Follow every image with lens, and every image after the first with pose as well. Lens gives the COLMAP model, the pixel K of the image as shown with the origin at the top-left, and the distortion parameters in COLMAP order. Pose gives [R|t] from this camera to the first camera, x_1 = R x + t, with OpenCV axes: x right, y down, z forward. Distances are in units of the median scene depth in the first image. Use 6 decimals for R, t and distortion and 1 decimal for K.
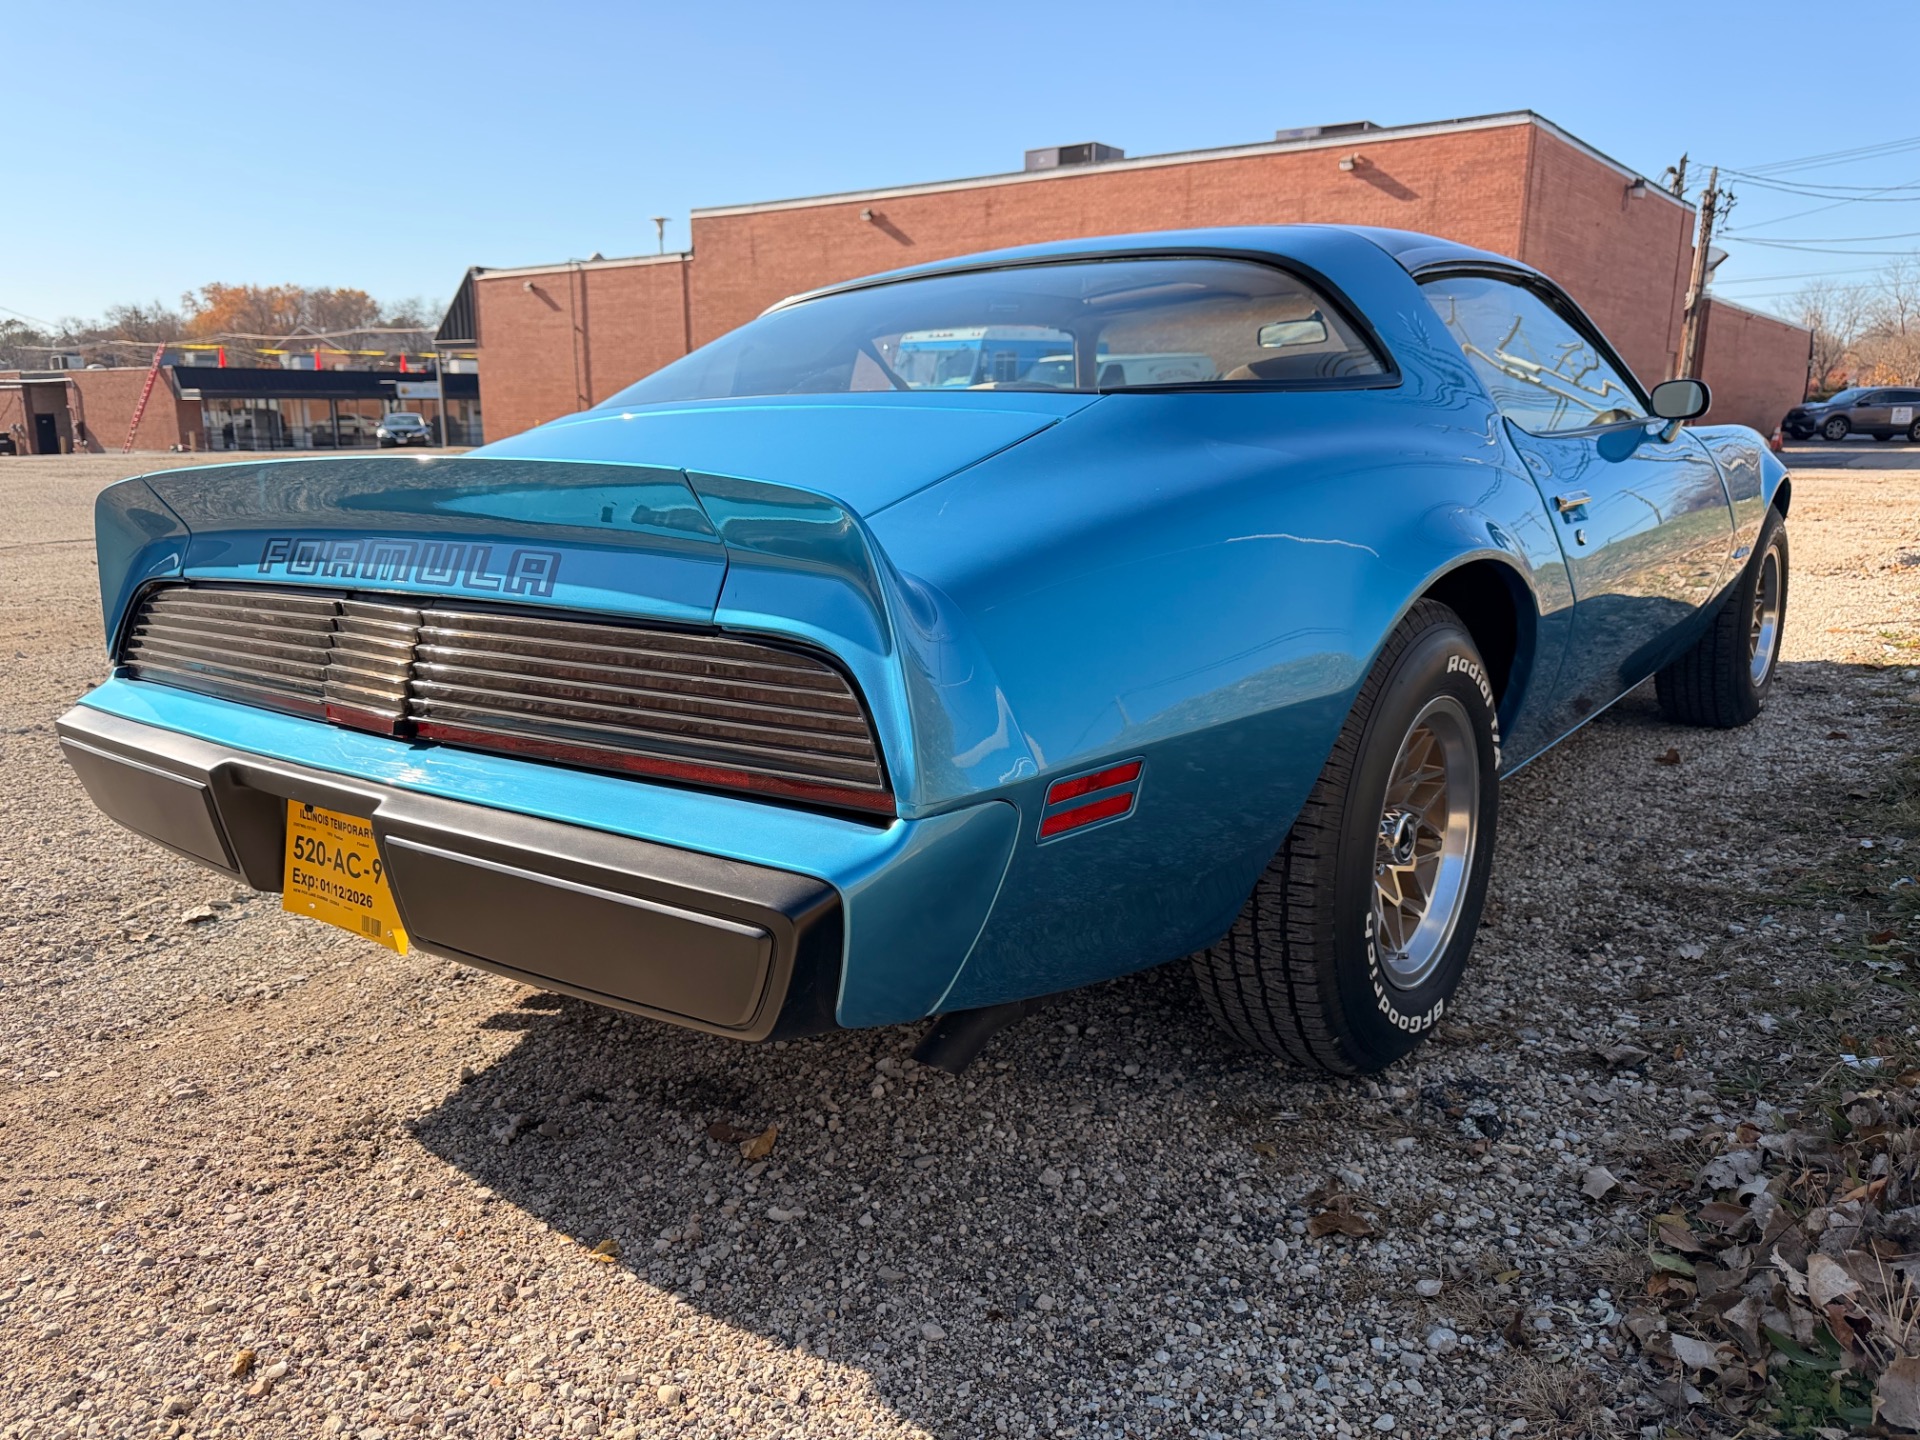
lens RADIAL K [[1371.2, 0, 949.9], [0, 1371.2, 724.5], [0, 0, 1]] dist [0.027183, -0.035580]
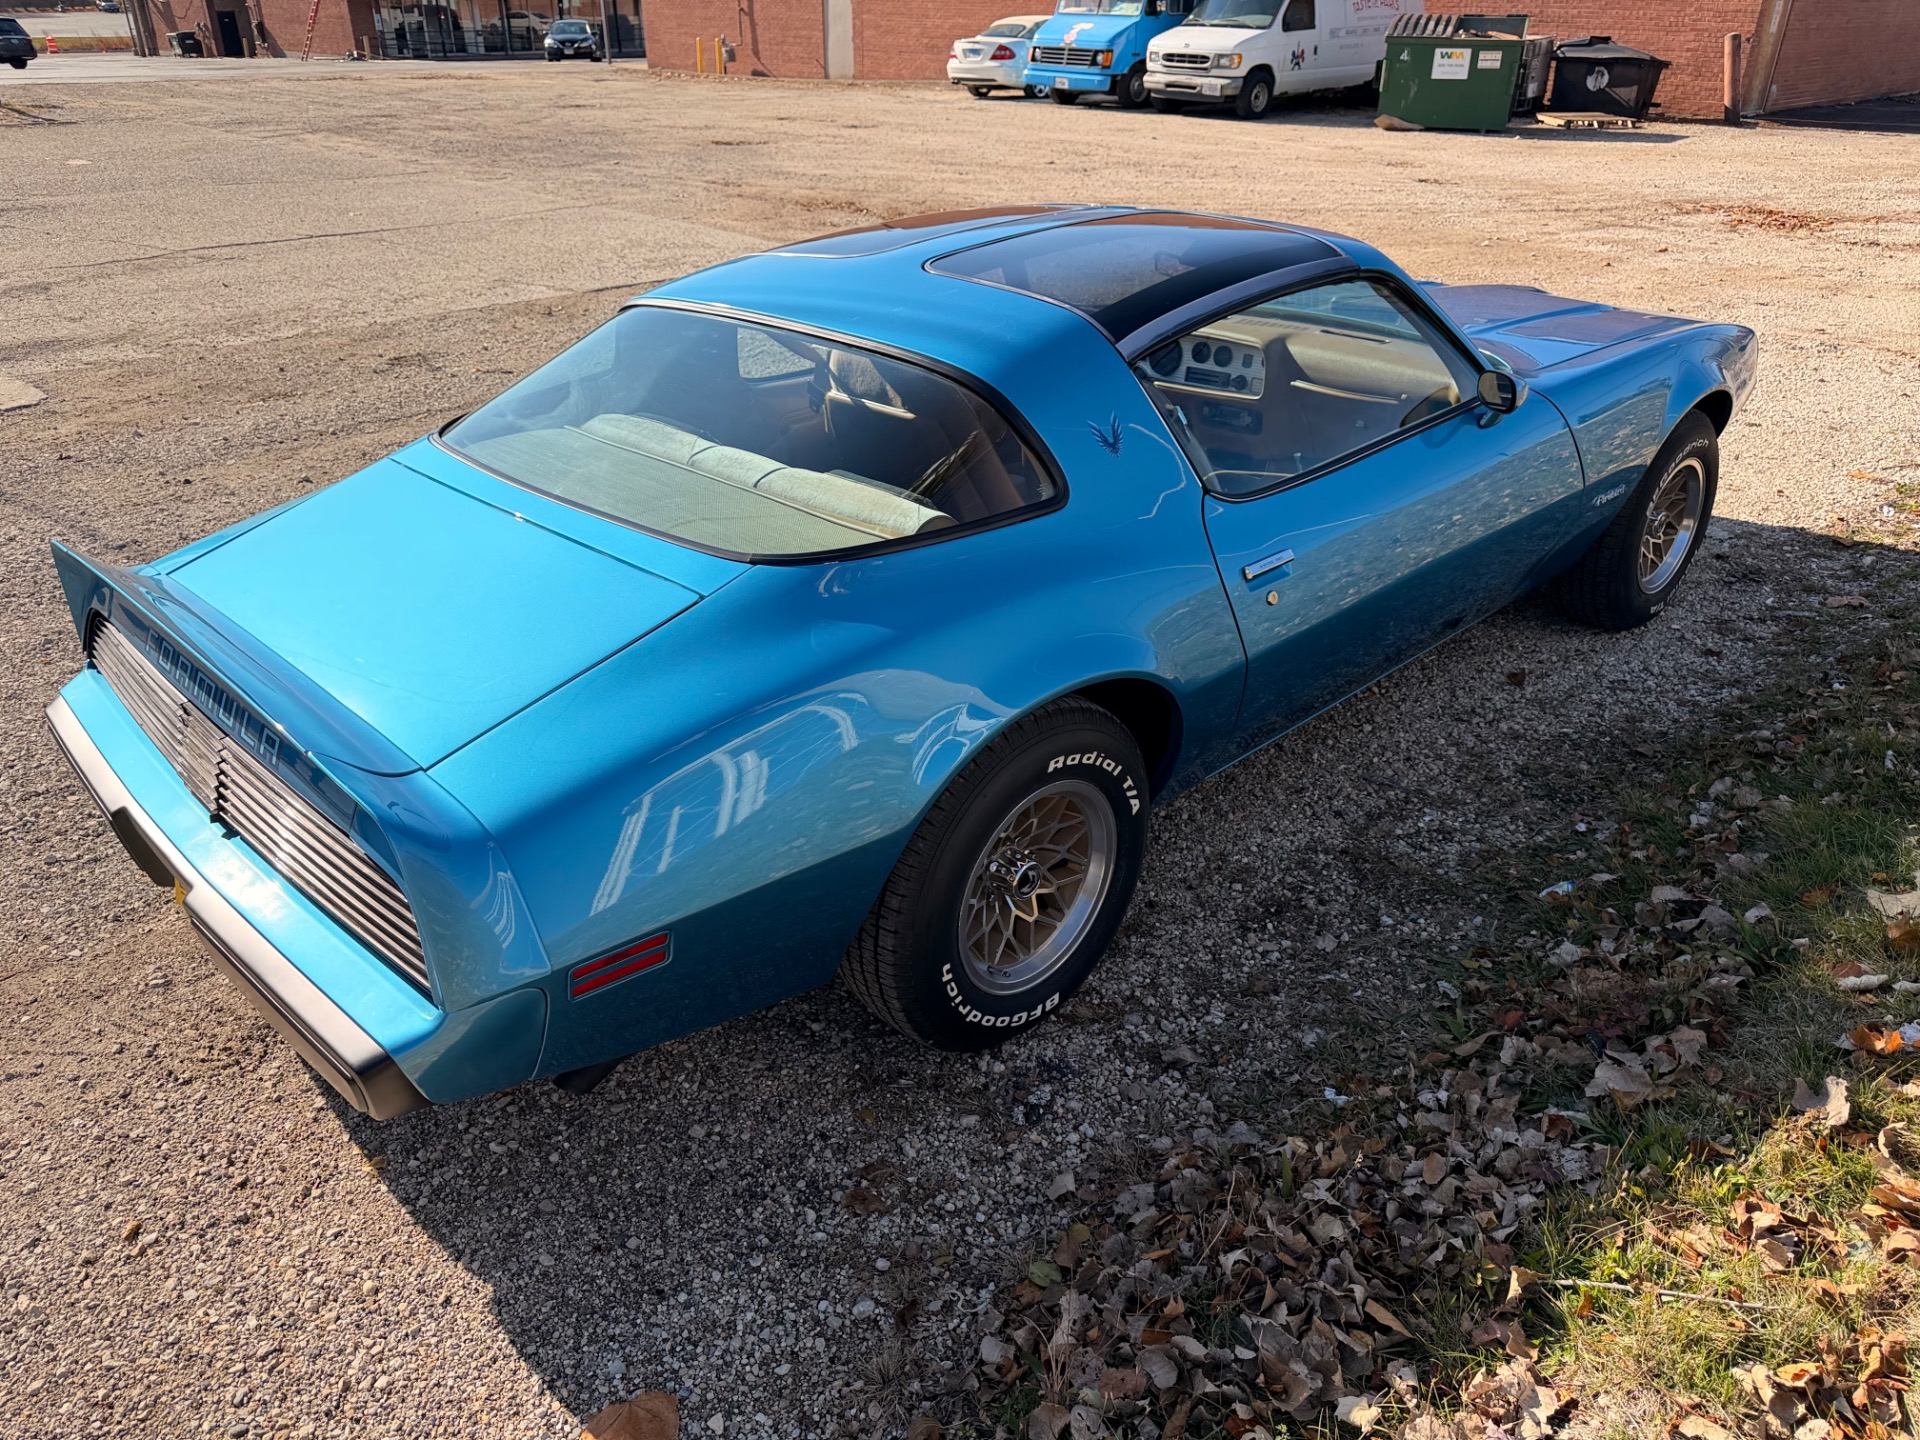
lens RADIAL K [[1370.1, 0, 962.5], [0, 1370.1, 742.7], [0, 0, 1]] dist [0.003914, -0.009358]
pose [[0.990884, 0.068663, -0.115911, 0.451155], [-0.034086, 0.960155, 0.277381, -0.425577], [0.130338, -0.270901, 0.953742, -0.182770]]
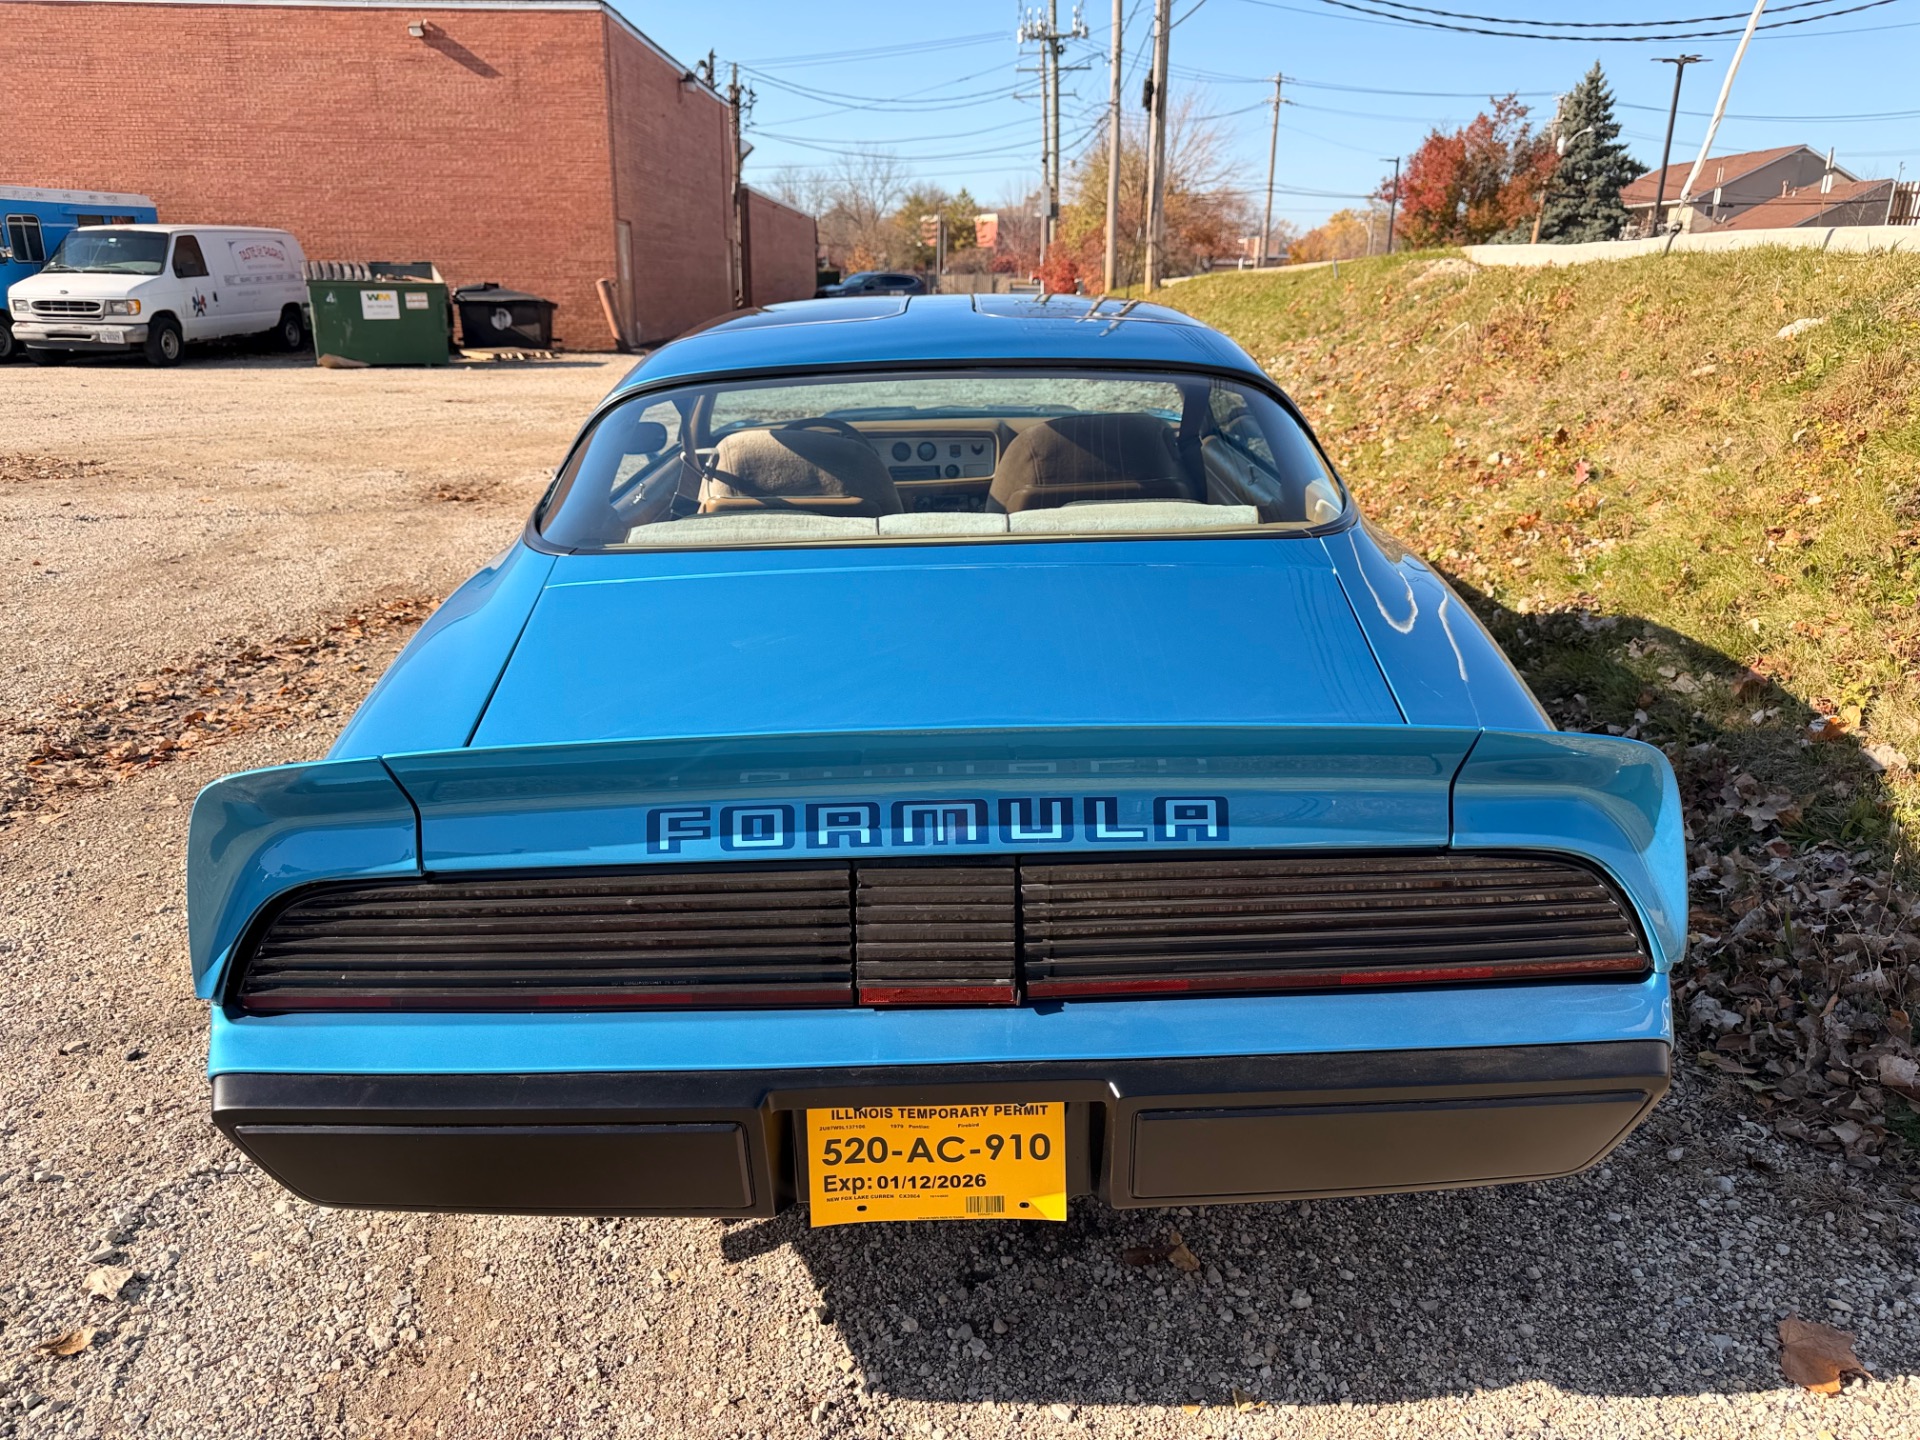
lens RADIAL K [[1392.7, 0, 960.0], [0, 1392.7, 720.0], [0, 0, 1]] dist [0.006446, -0.009151]
pose [[0.783382, -0.179762, 0.594978, -0.841700], [0.128304, 0.983415, 0.128189, -0.272981], [-0.608154, -0.024083, 0.793454, 0.228921]]
